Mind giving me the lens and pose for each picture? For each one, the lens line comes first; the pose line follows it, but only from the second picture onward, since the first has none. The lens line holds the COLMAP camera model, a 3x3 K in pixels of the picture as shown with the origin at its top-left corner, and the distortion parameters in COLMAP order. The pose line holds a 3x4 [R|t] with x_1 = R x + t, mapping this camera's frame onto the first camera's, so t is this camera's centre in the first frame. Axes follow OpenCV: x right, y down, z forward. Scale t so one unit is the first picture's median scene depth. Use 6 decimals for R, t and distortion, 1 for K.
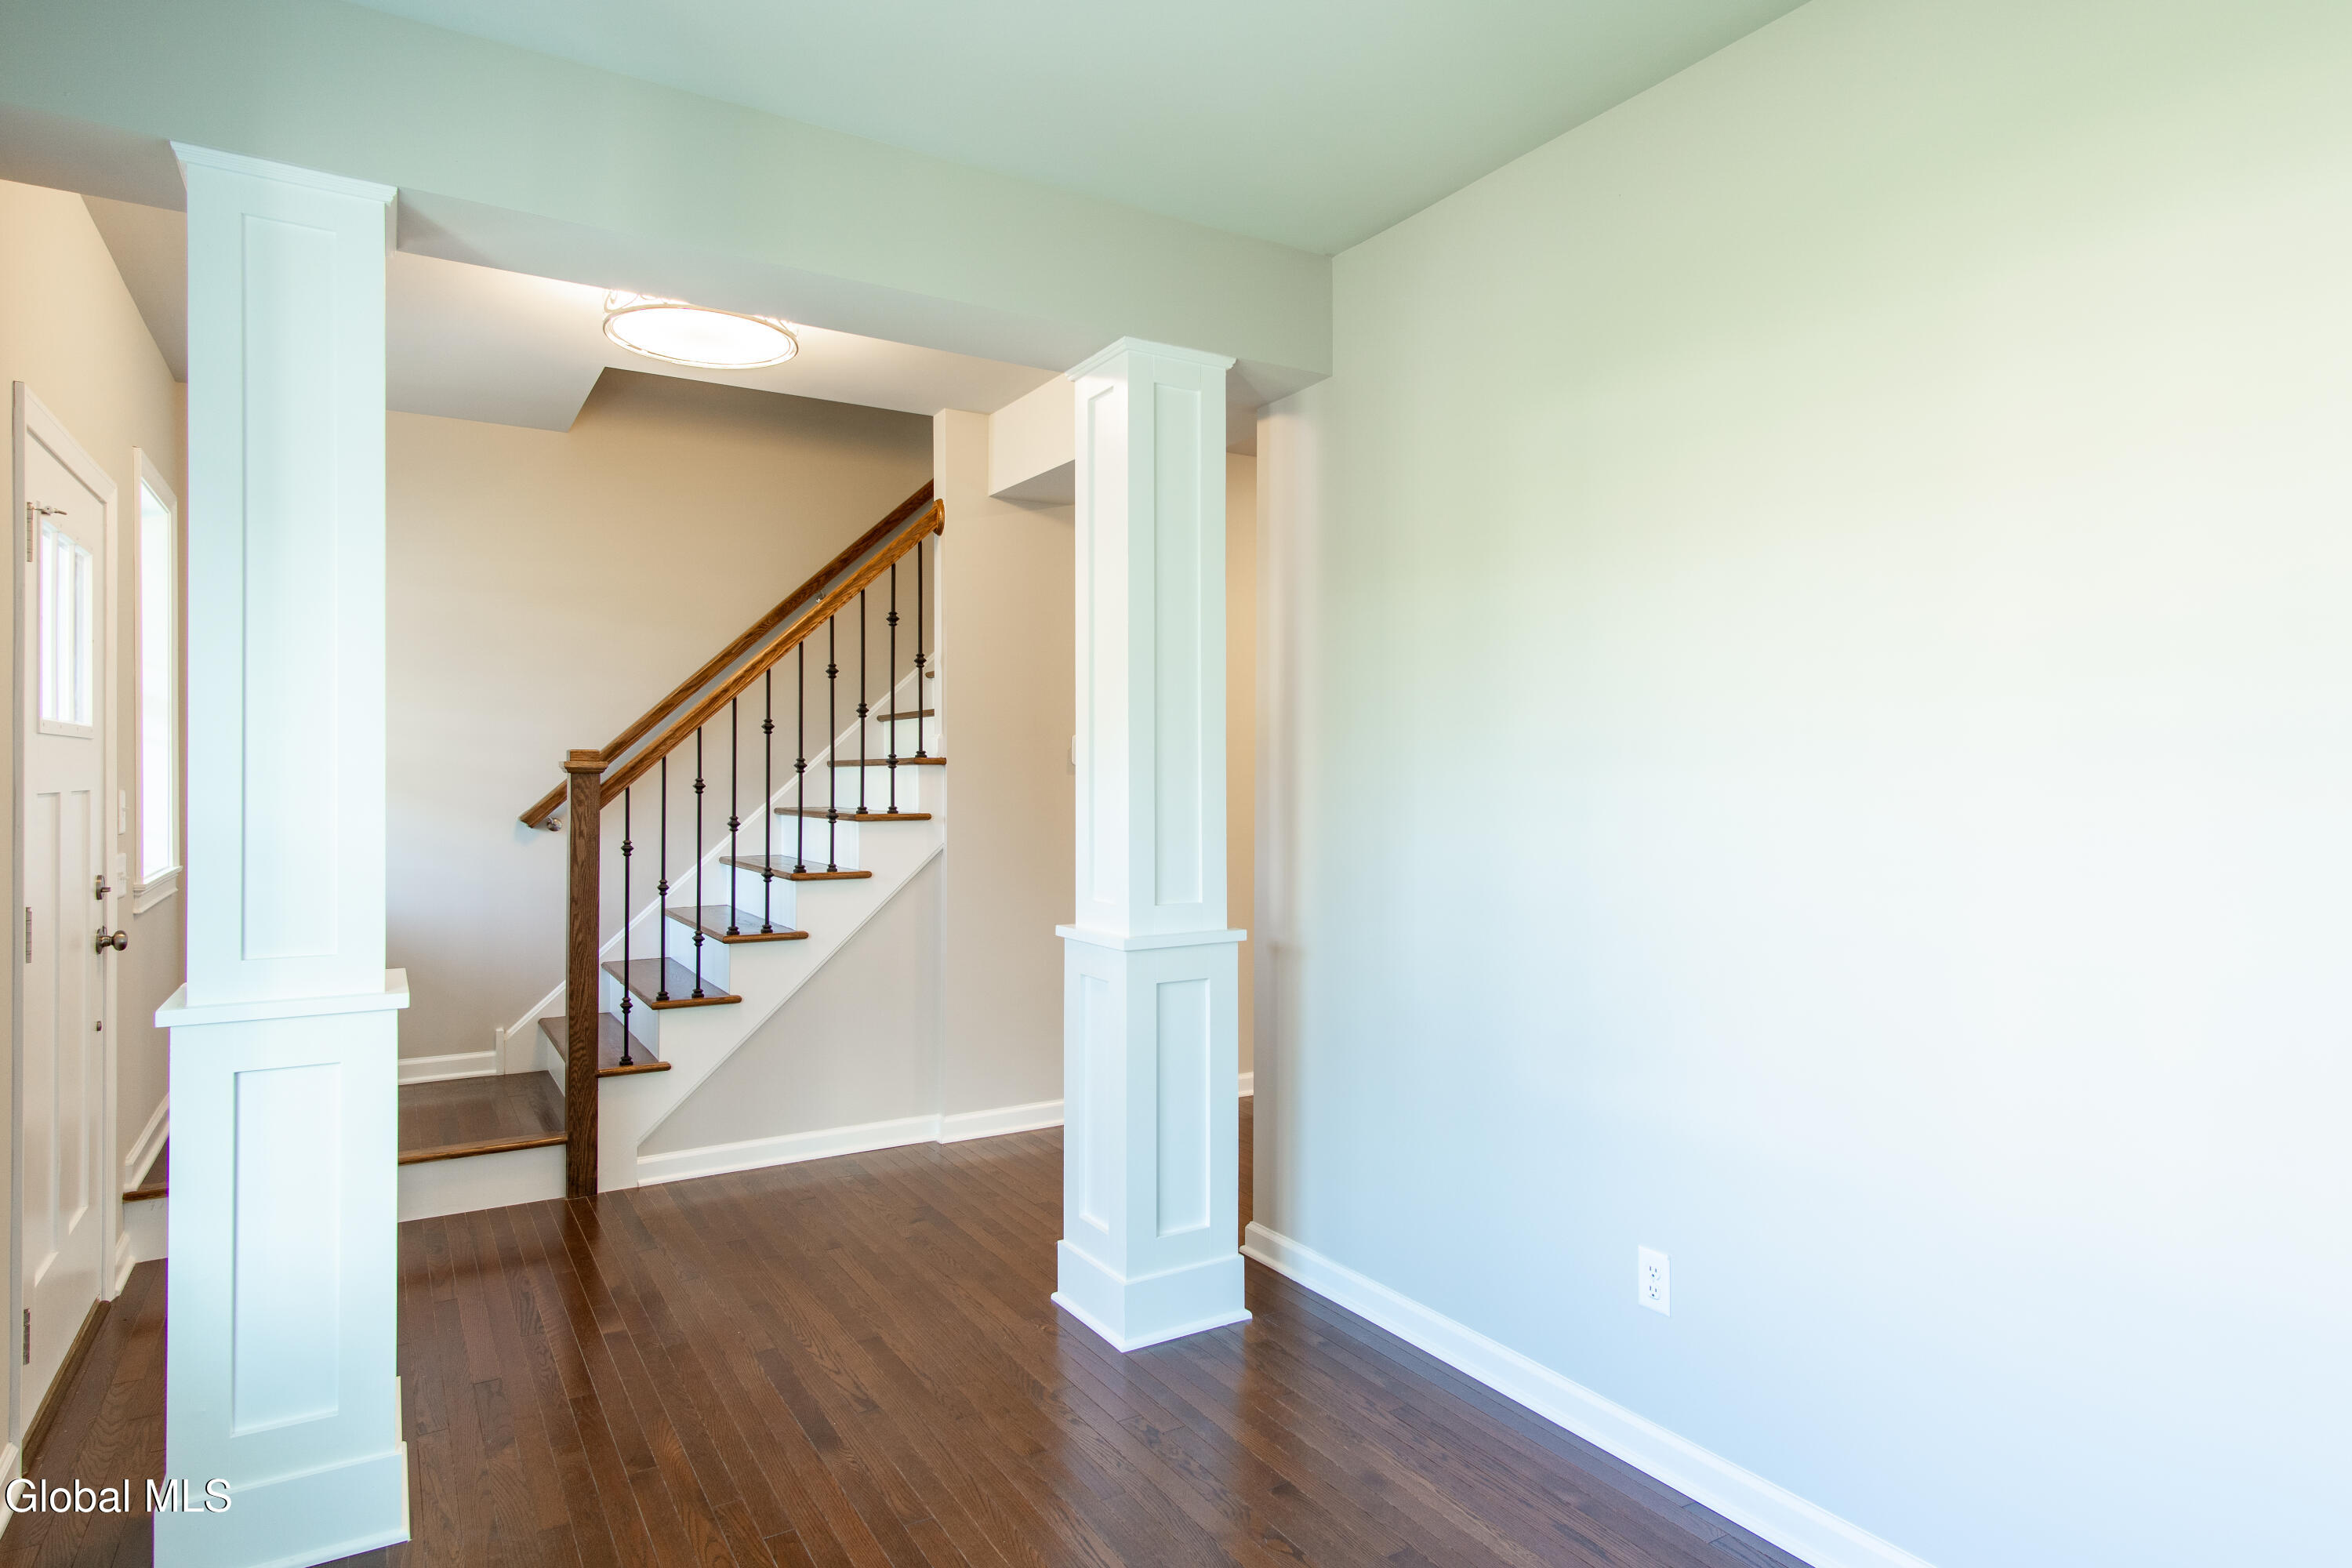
lens RADIAL K [[1270.7, 0, 1185.7], [0, 1270.7, 765.2], [0, 0, 1]] dist [0.016136, 0.000472]
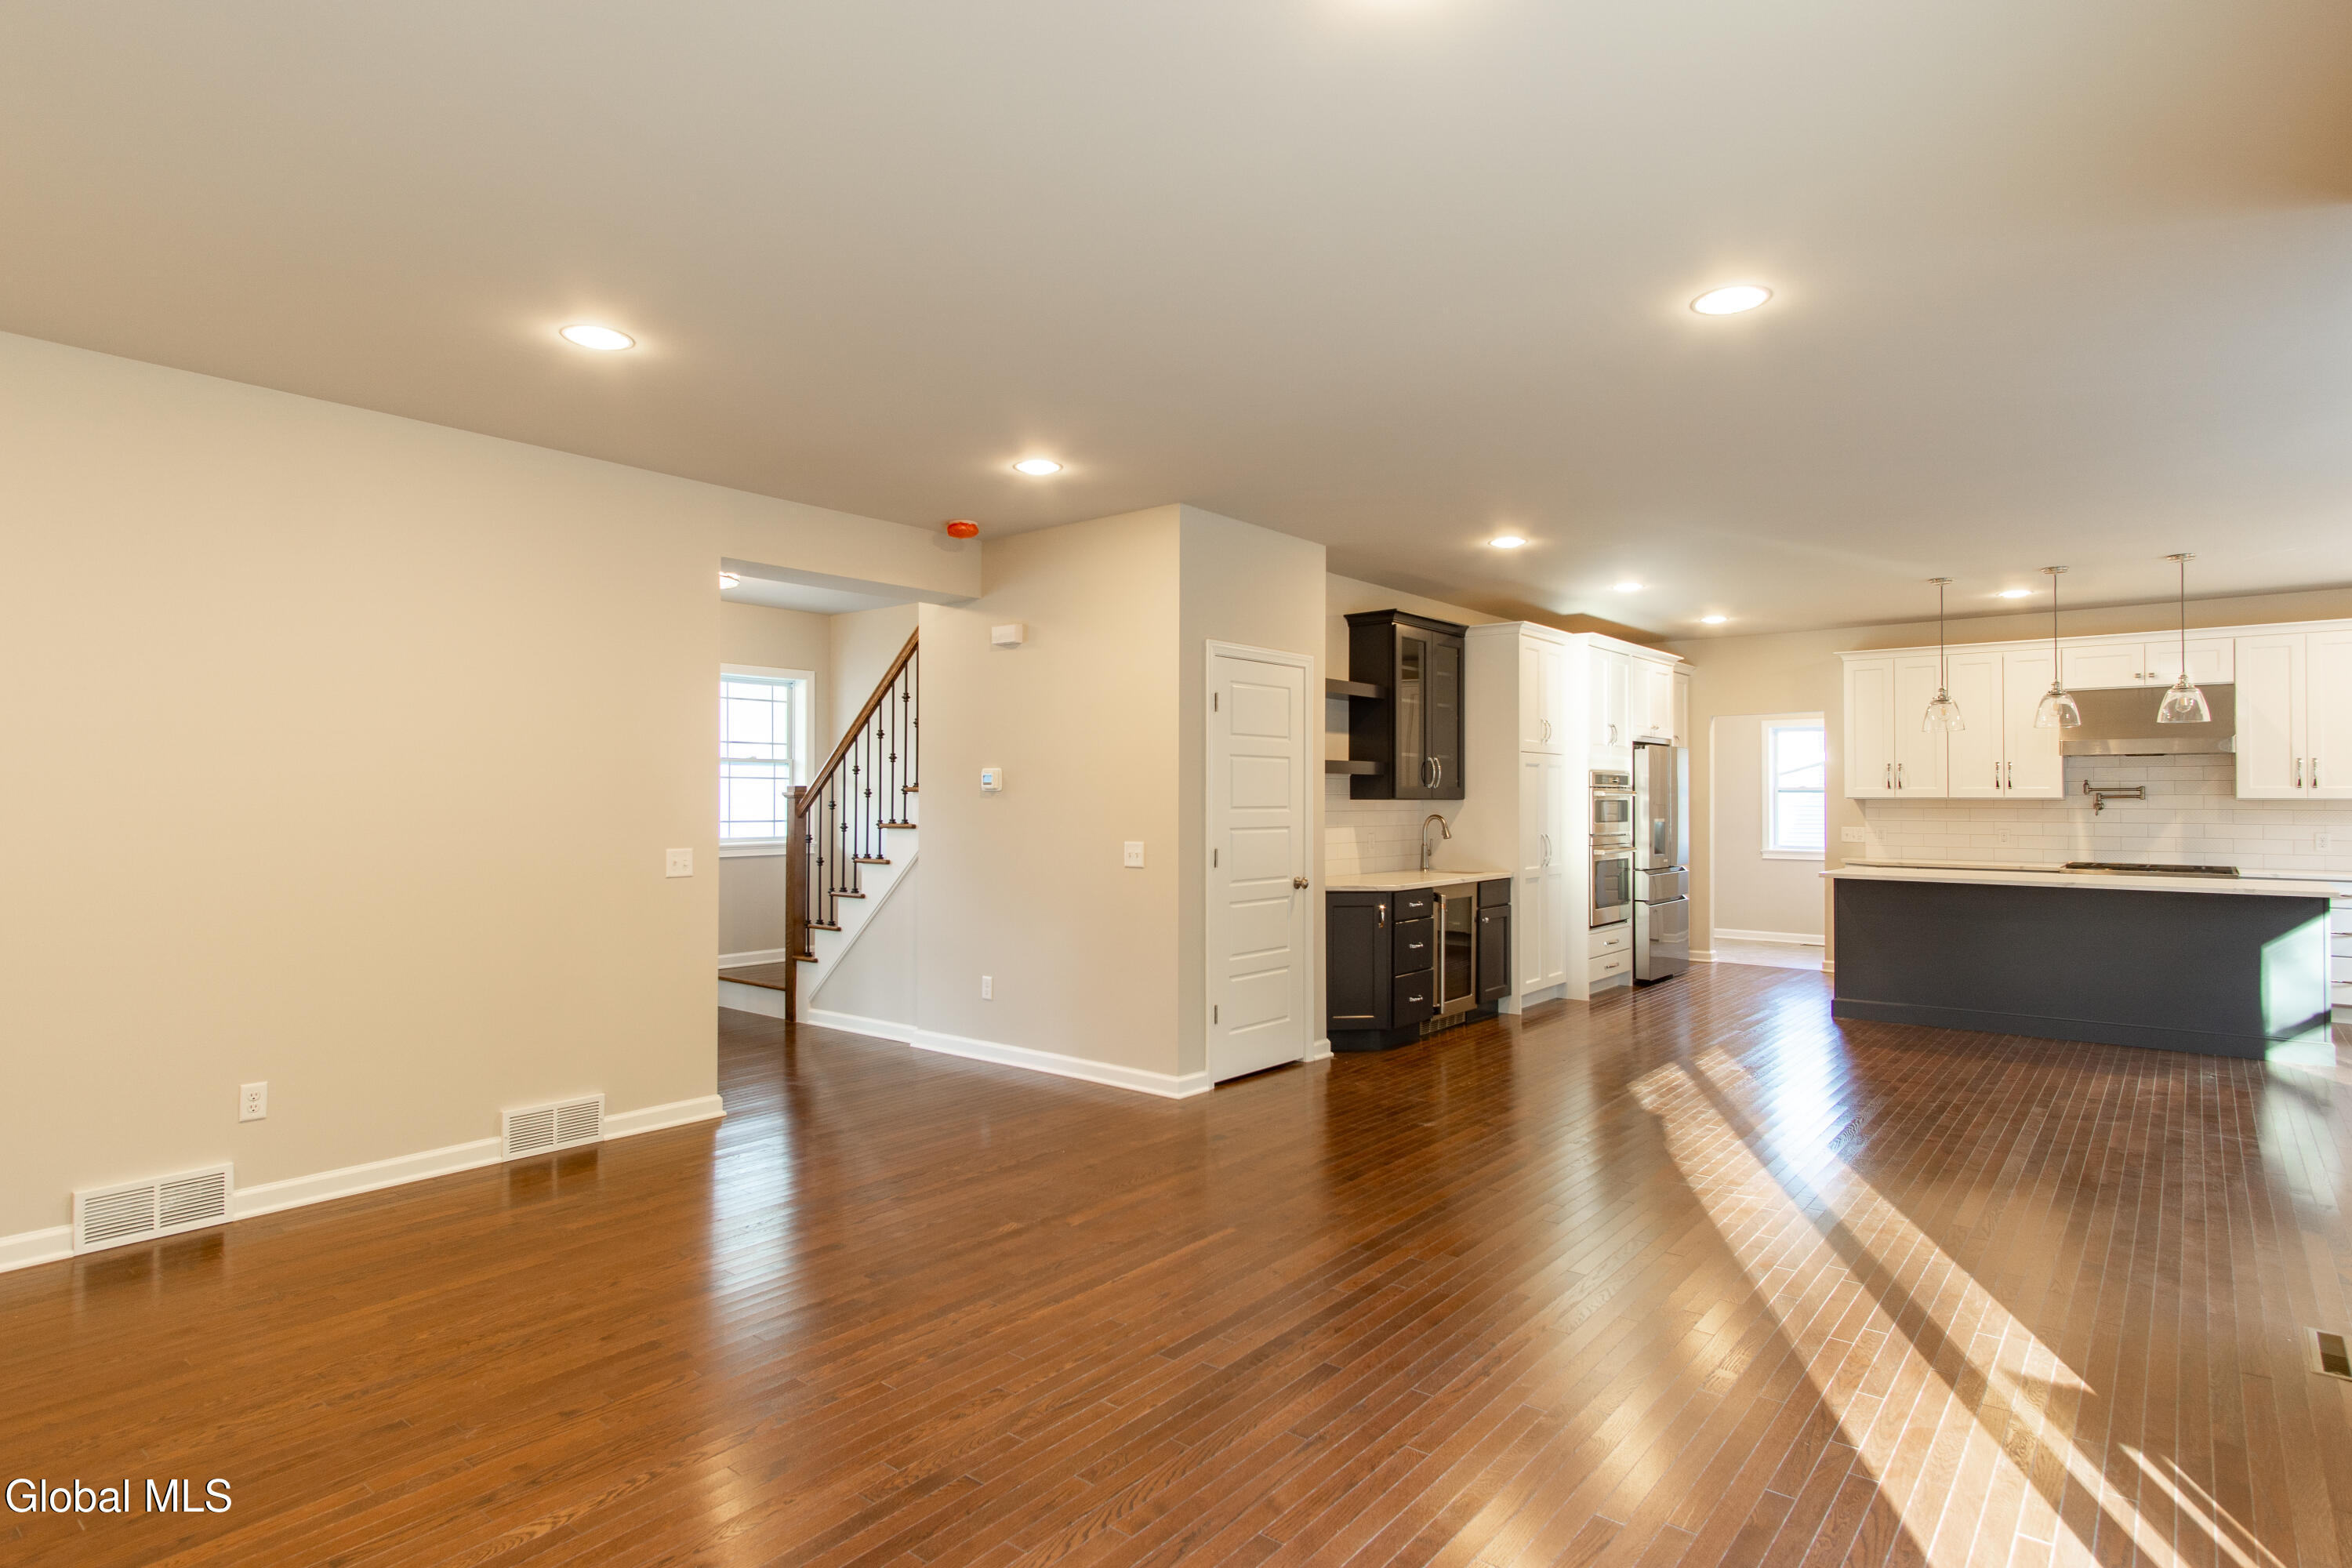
lens RADIAL K [[1270.7, 0, 1185.7], [0, 1270.7, 765.2], [0, 0, 1]] dist [0.016136, 0.000472]
pose [[0.328311, -0.029050, -0.944123, 1.331886], [0.001828, 0.999545, -0.030120, 0.014293], [0.944568, 0.008163, 0.328215, 0.816341]]
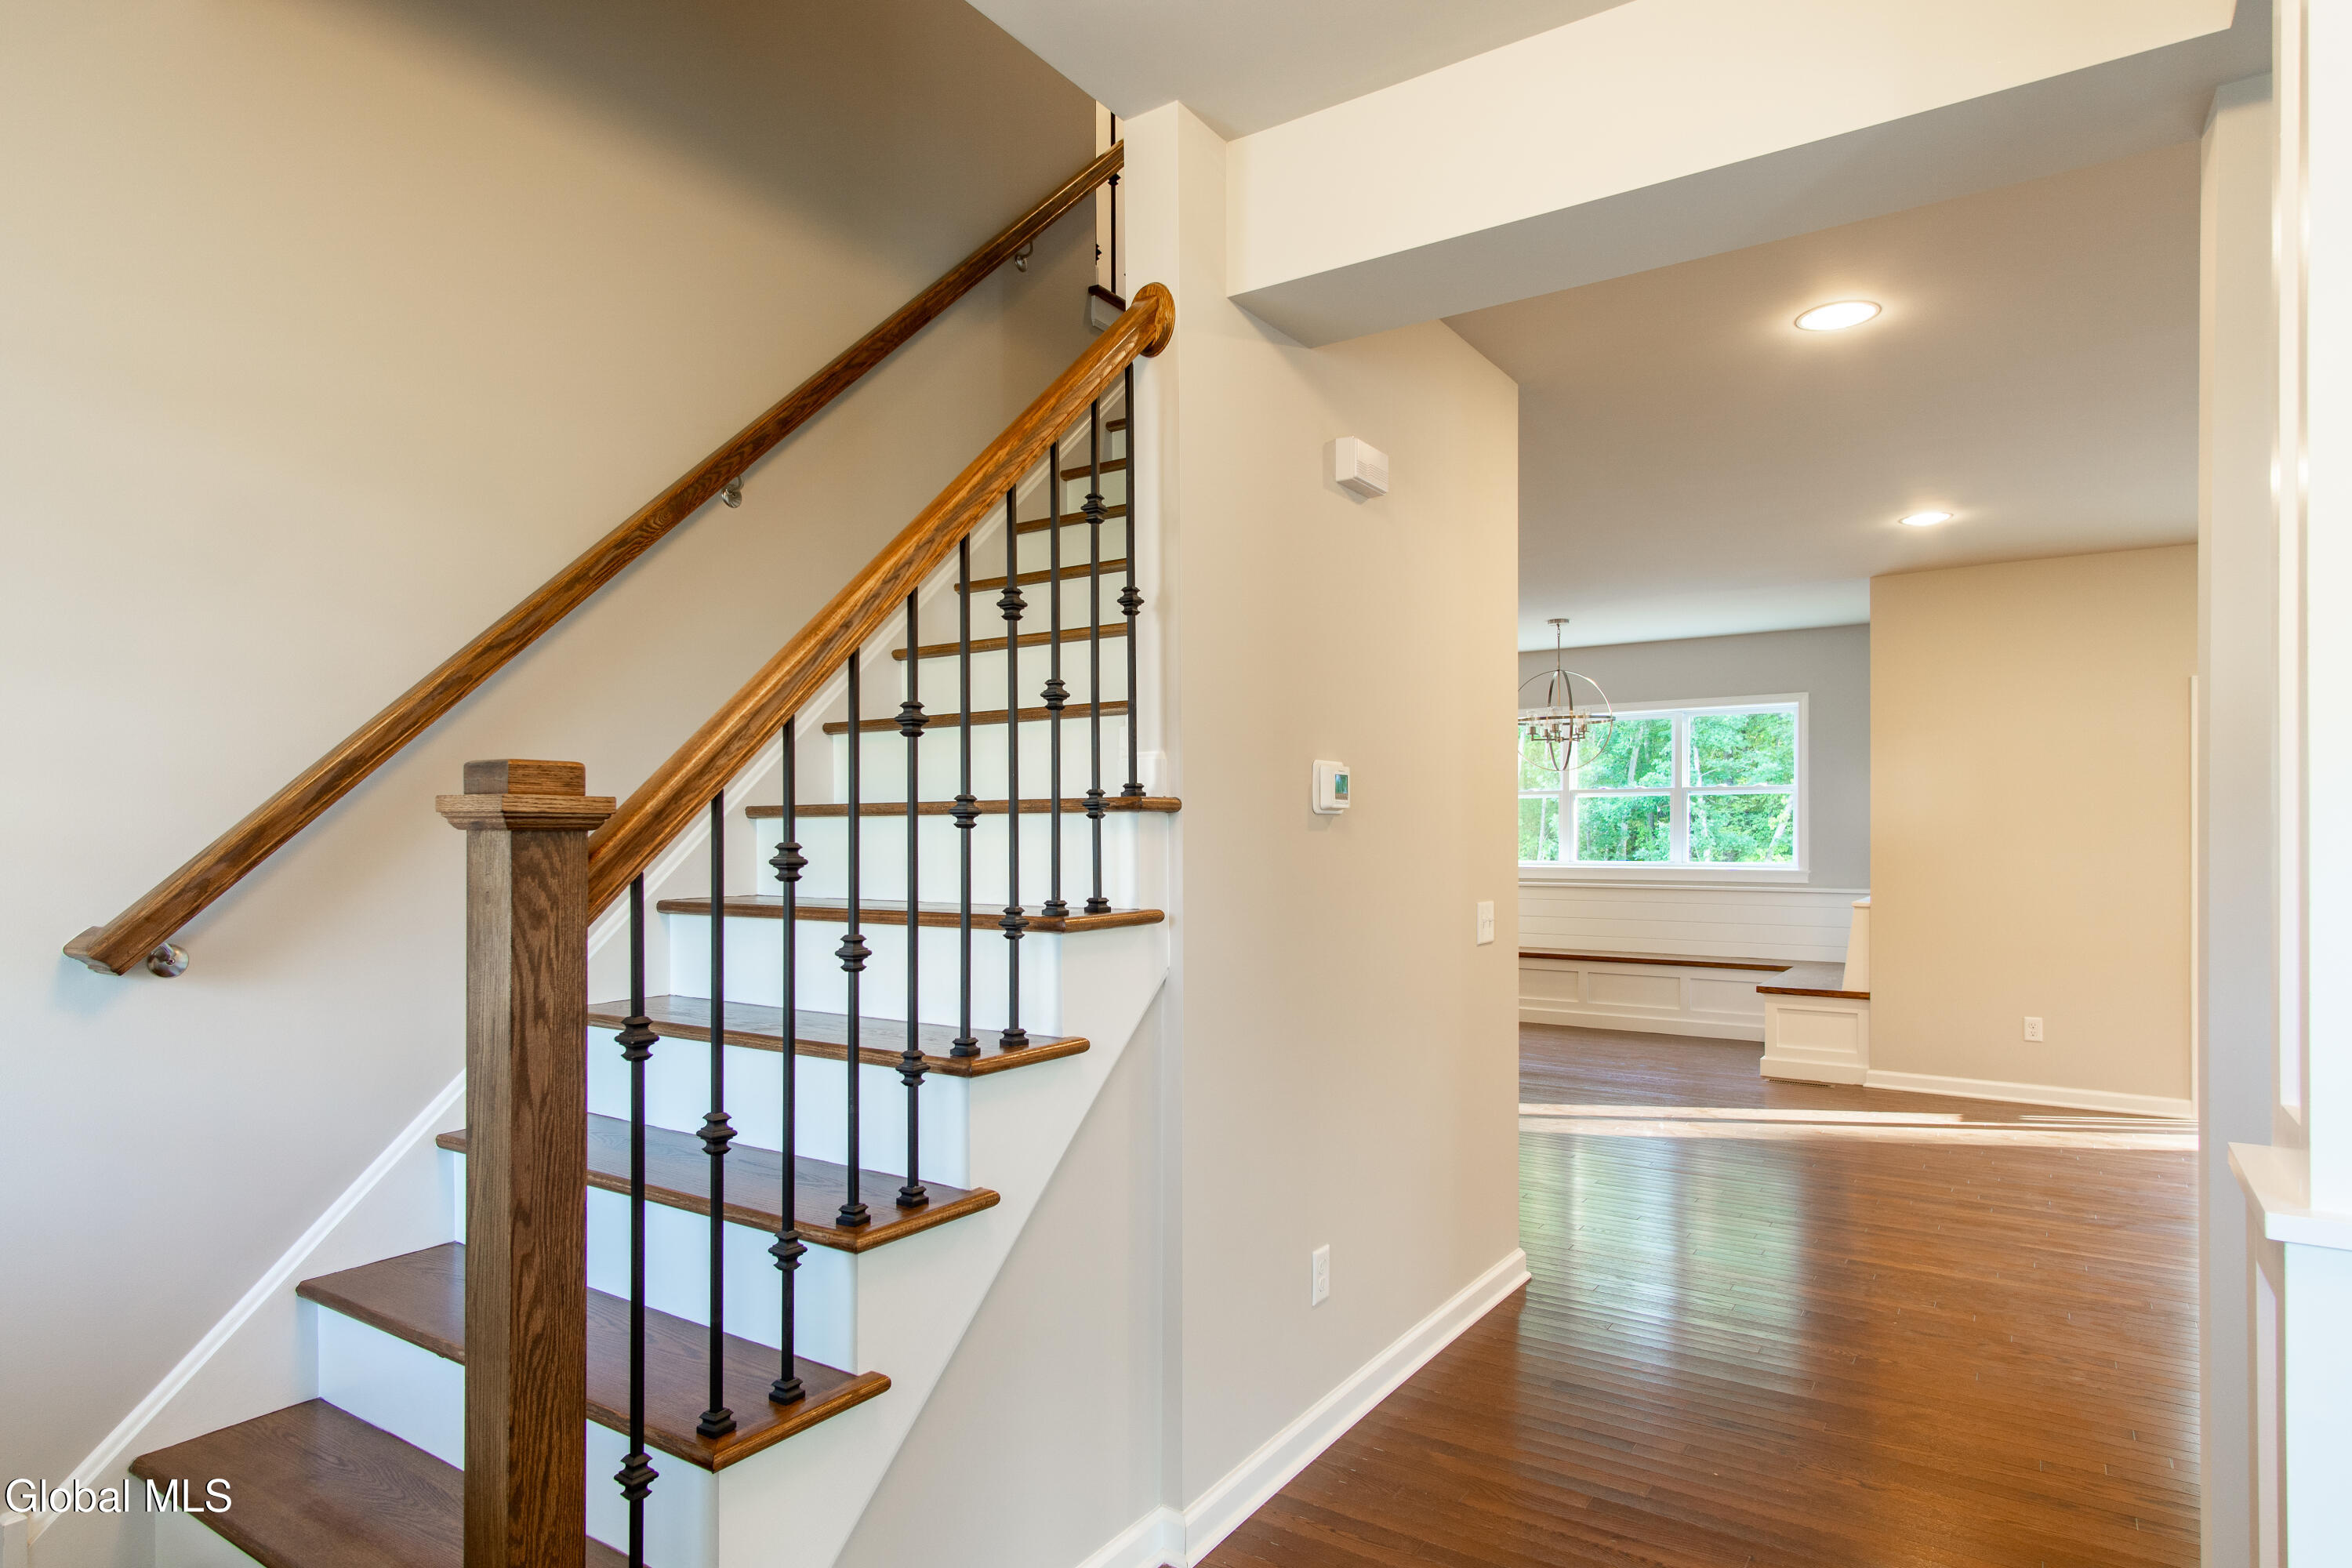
lens RADIAL K [[1275.8, 0, 1178.4], [0, 1275.8, 831.2], [0, 0, 1]] dist [0.020235, -0.026926]
pose [[0.912619, -0.003690, 0.408794, -0.402580], [0.001045, 0.999977, 0.006693, 0.003978], [-0.408809, -0.005681, 0.912602, 0.549916]]
